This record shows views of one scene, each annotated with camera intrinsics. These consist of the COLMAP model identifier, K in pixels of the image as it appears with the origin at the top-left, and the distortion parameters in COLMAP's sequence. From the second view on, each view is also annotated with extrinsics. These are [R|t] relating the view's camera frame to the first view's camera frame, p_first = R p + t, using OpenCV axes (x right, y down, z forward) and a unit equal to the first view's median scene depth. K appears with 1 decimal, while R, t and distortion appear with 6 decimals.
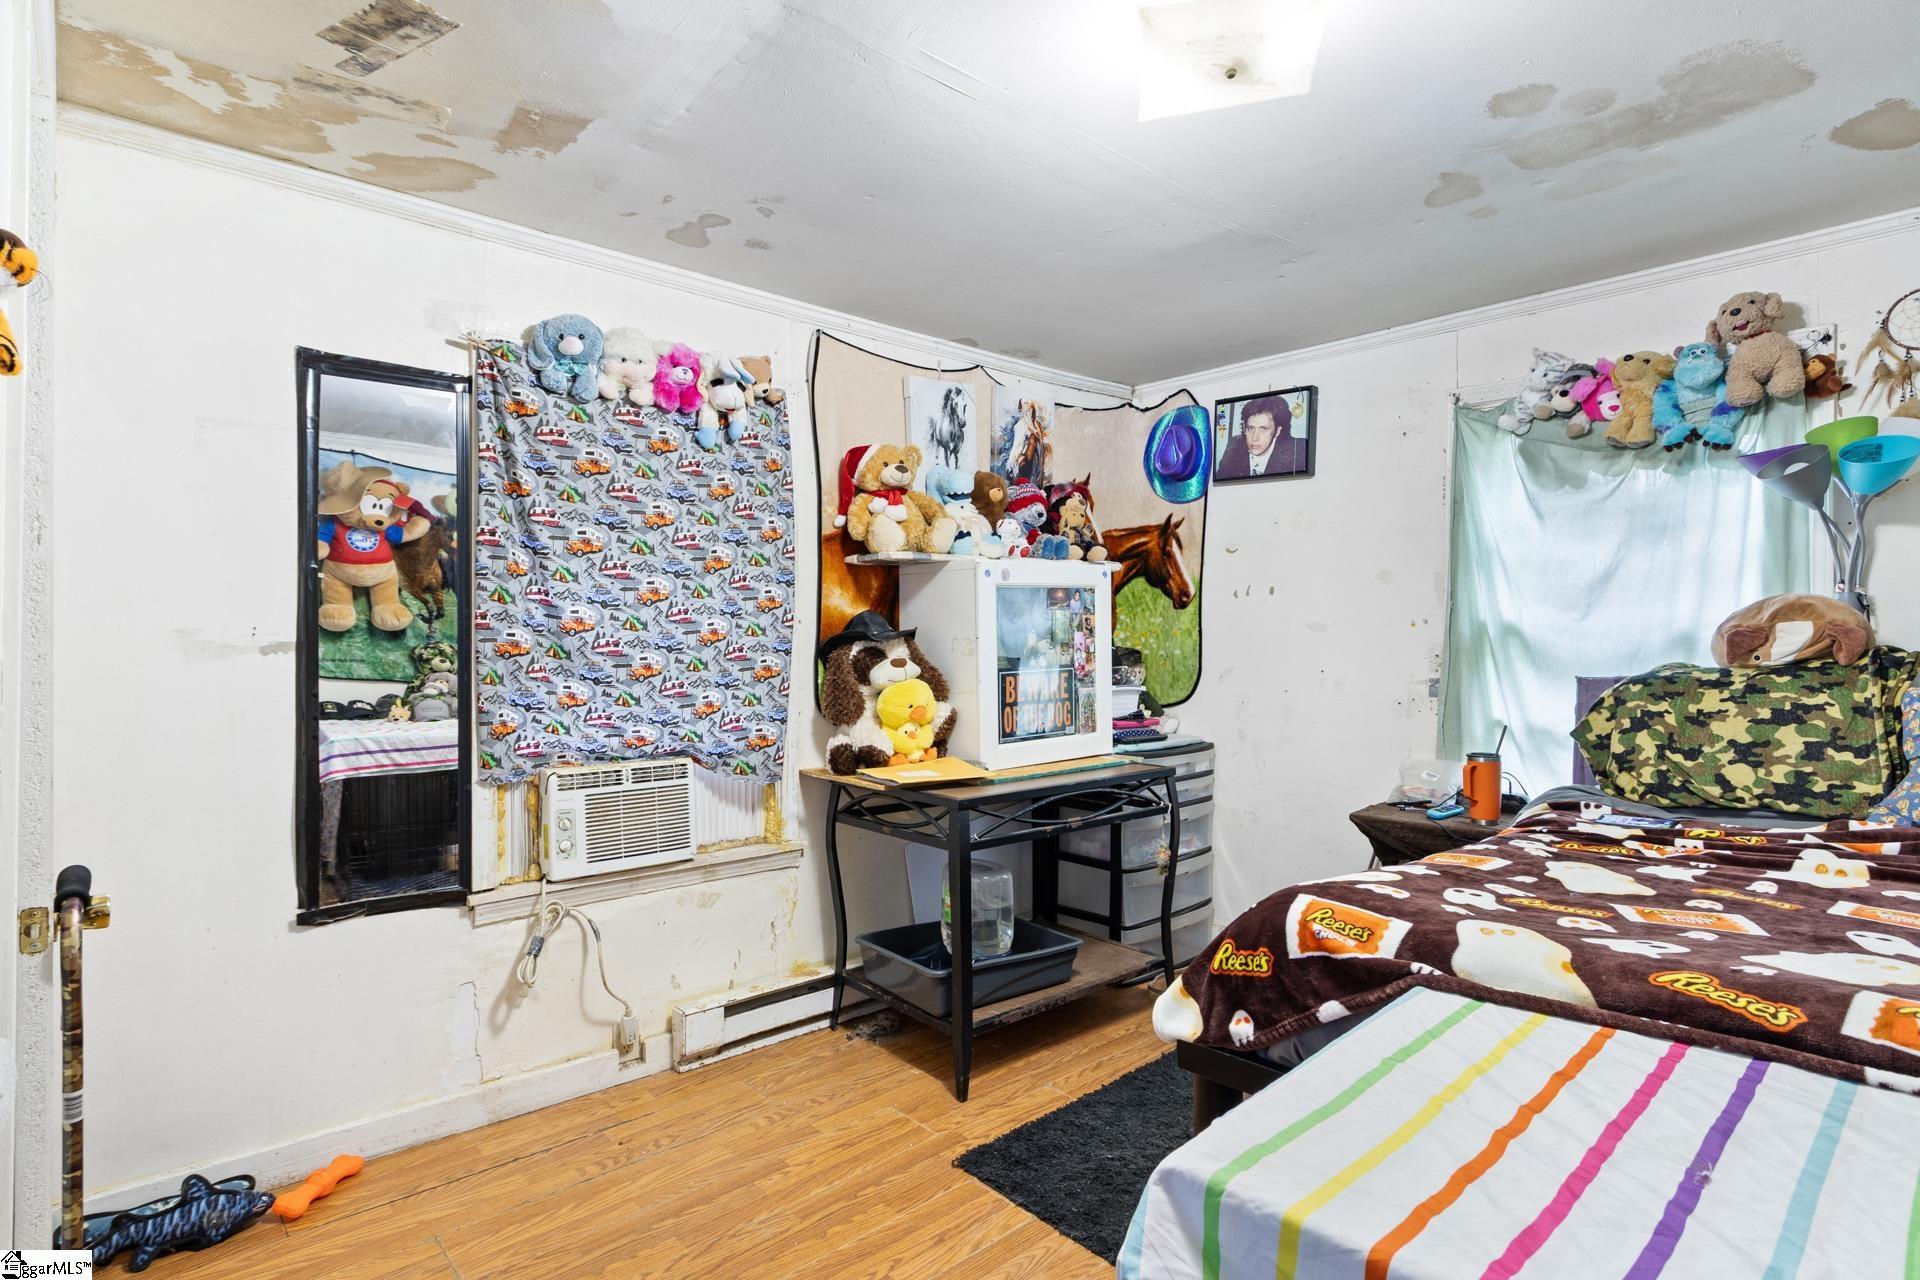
lens RADIAL K [[966.8, 0, 952.3], [0, 966.8, 636.7], [0, 0, 1]] dist [-0.001774, -0.000073]
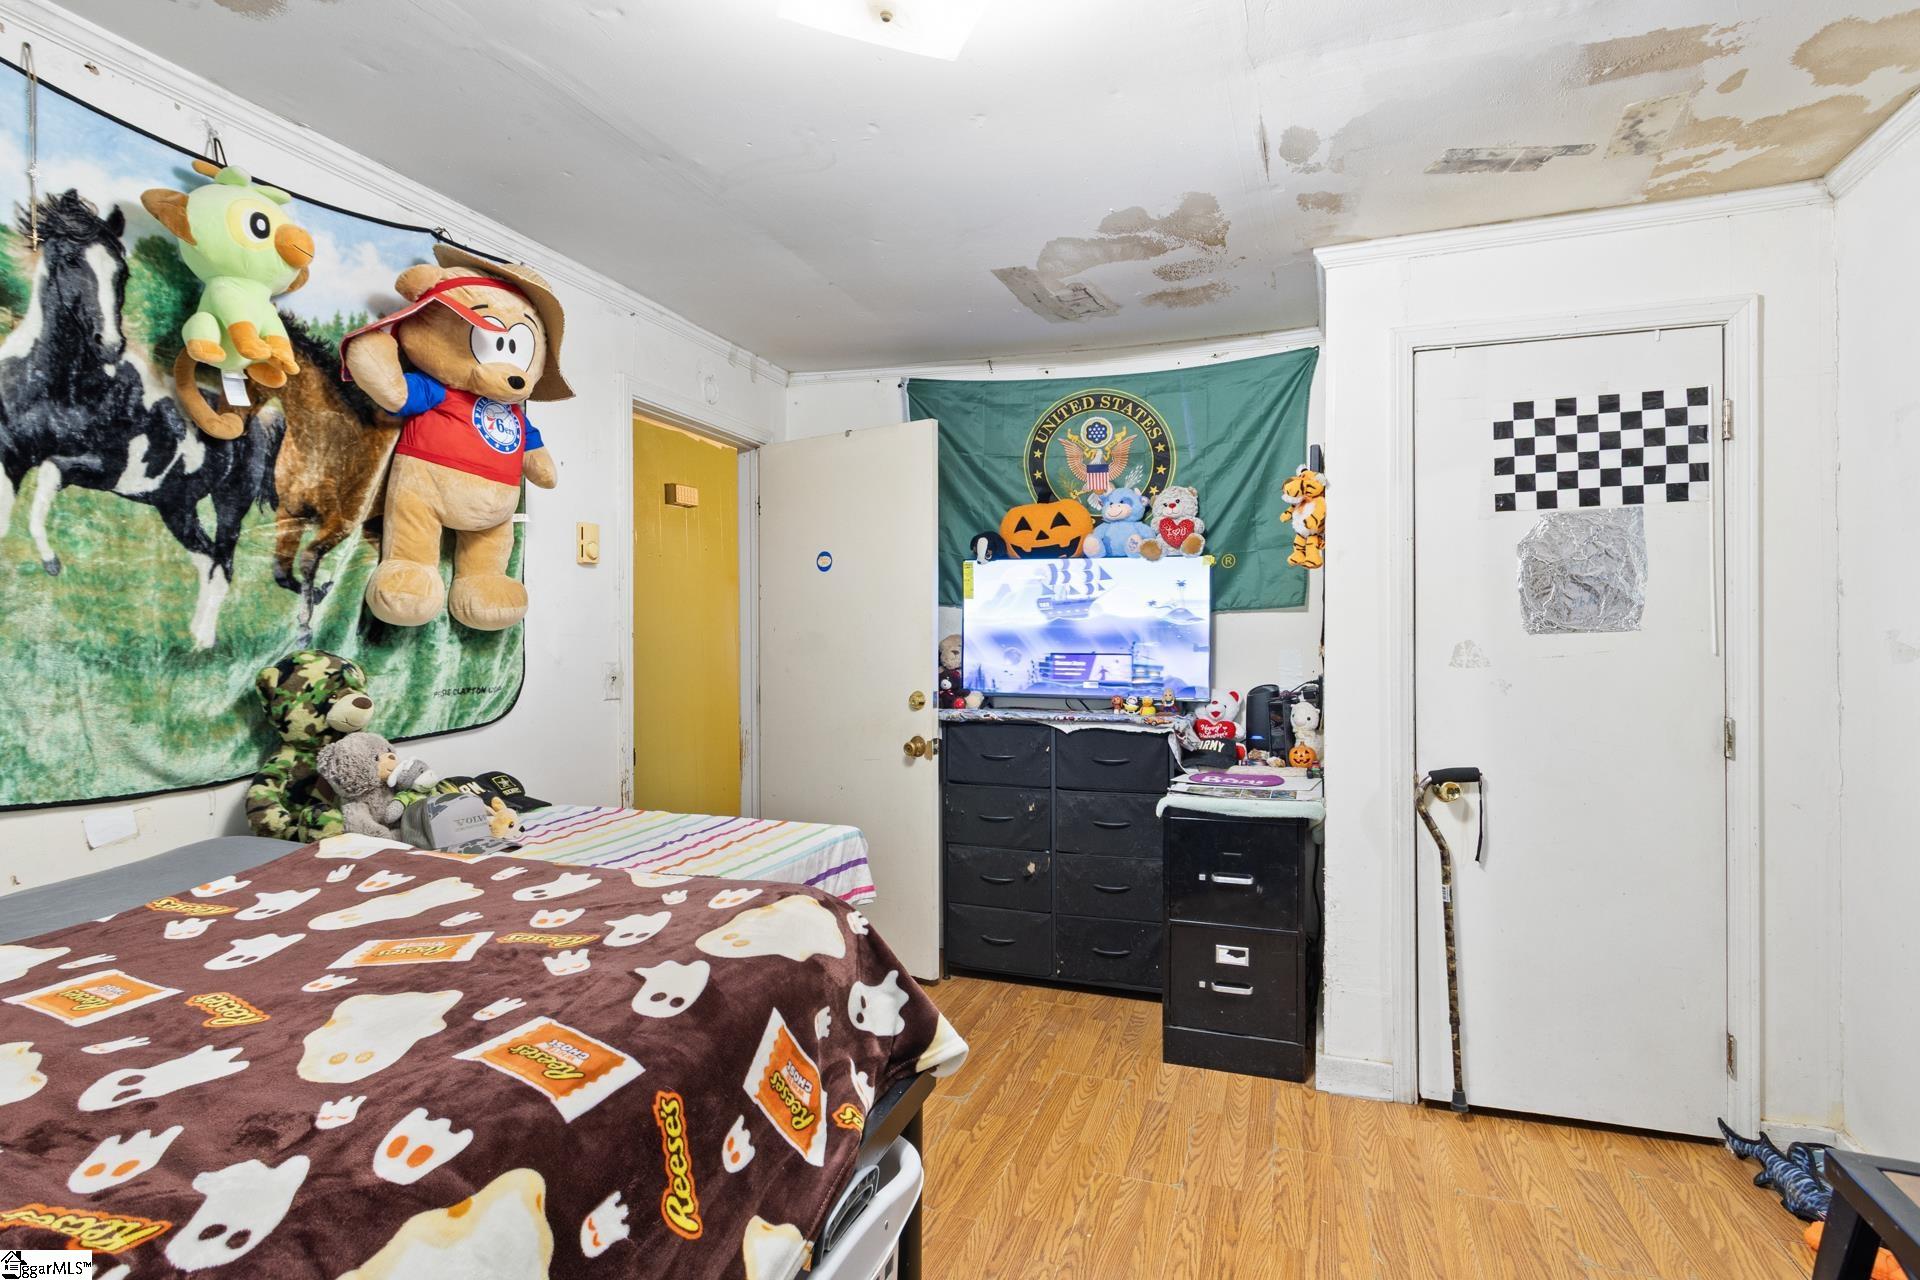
lens RADIAL K [[966.8, 0, 958.7], [0, 966.8, 642.2], [0, 0, 1]] dist [-0.001774, -0.000073]
pose [[-0.878007, 0.004508, -0.478627, 0.447616], [0.000136, 0.999958, 0.009170, -0.002948], [0.478648, 0.007986, -0.877971, 1.231381]]
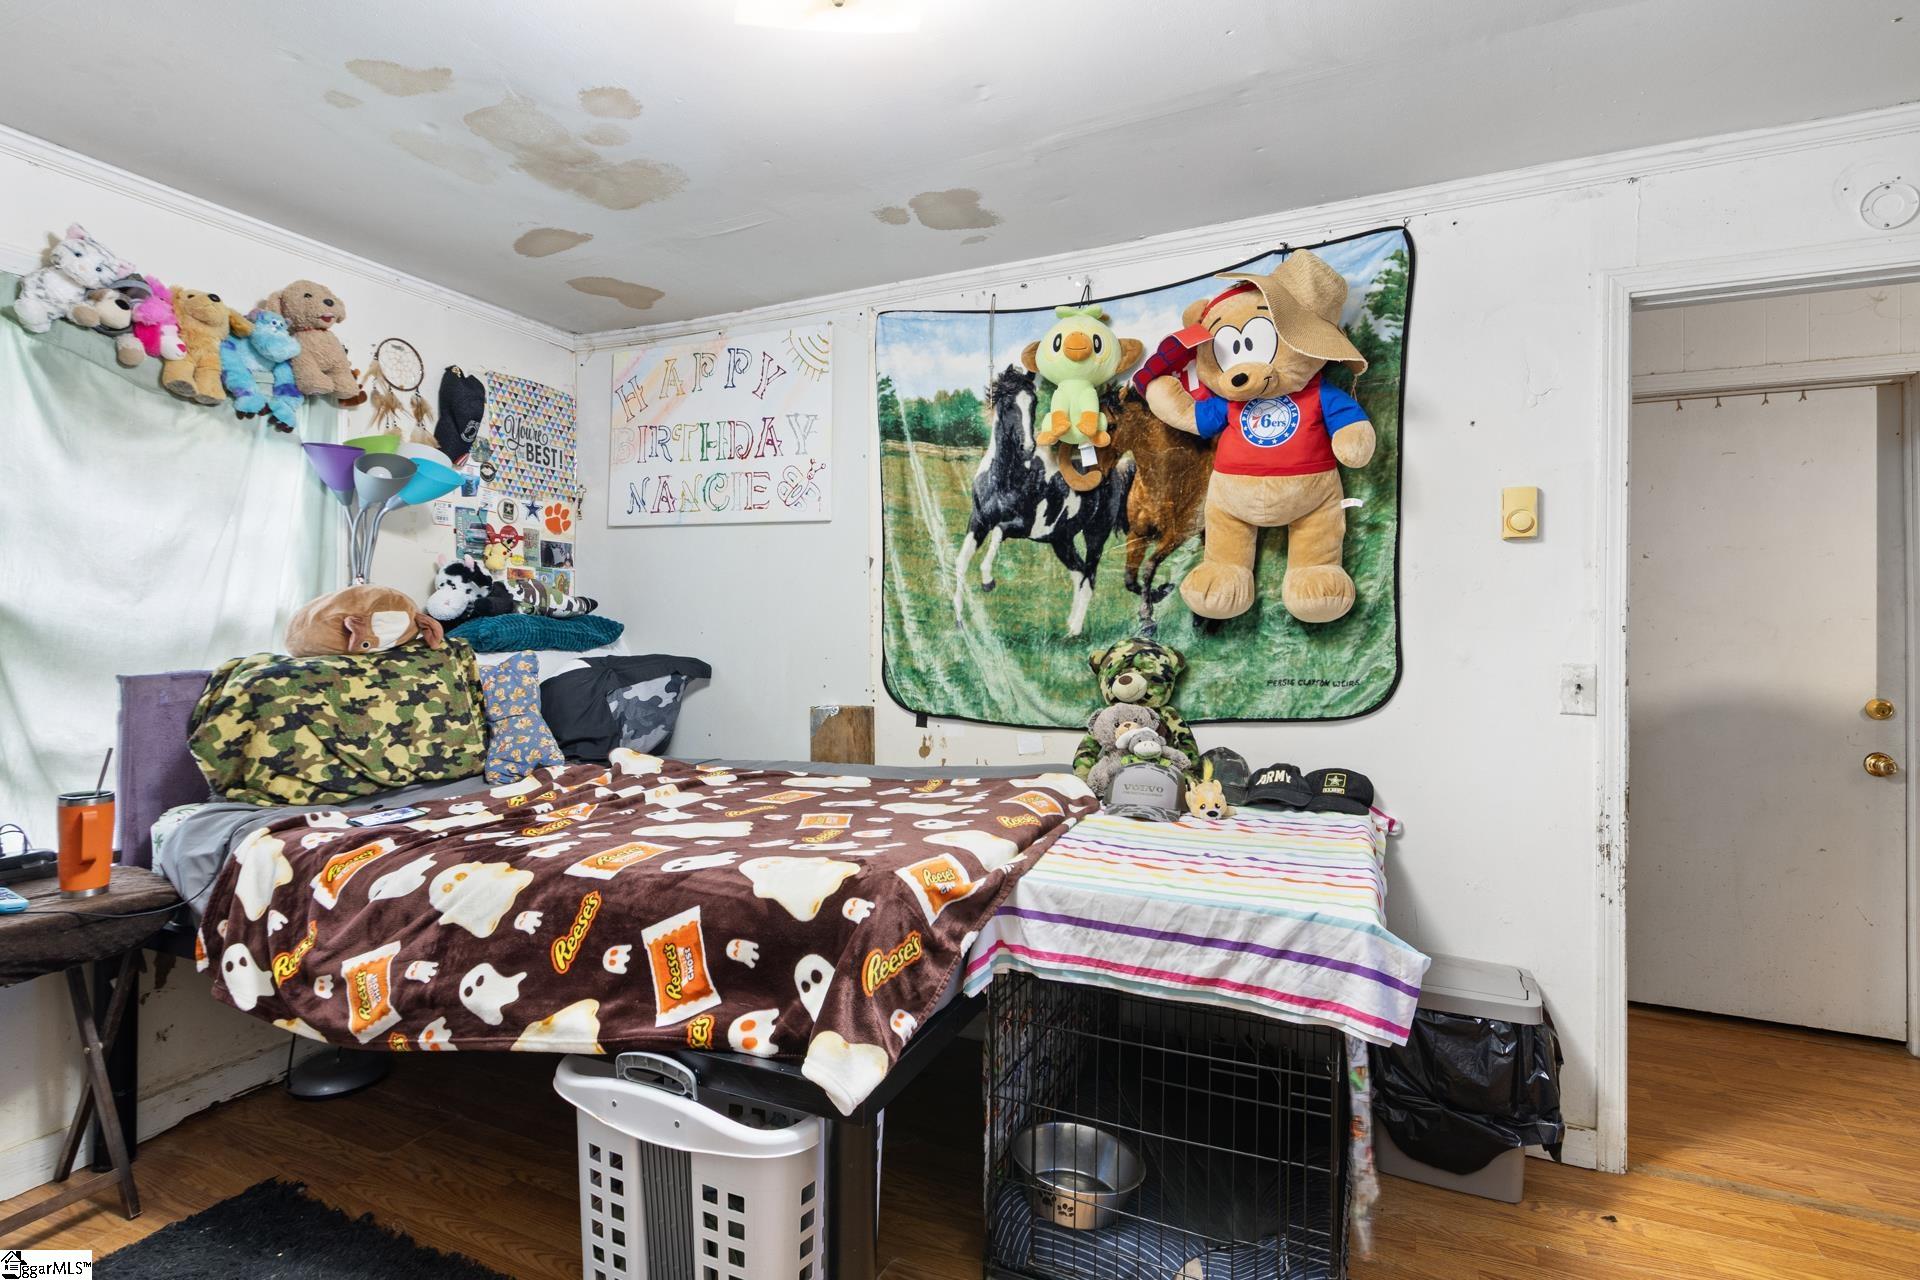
lens RADIAL K [[966.8, 0, 951.3], [0, 966.8, 627.4], [0, 0, 1]] dist [-0.001774, -0.000073]
pose [[-0.387259, -0.001841, 0.921969, -0.392595], [-0.003873, 0.999992, 0.000370, -0.000105], [-0.921963, -0.003427, -0.387263, 0.839668]]
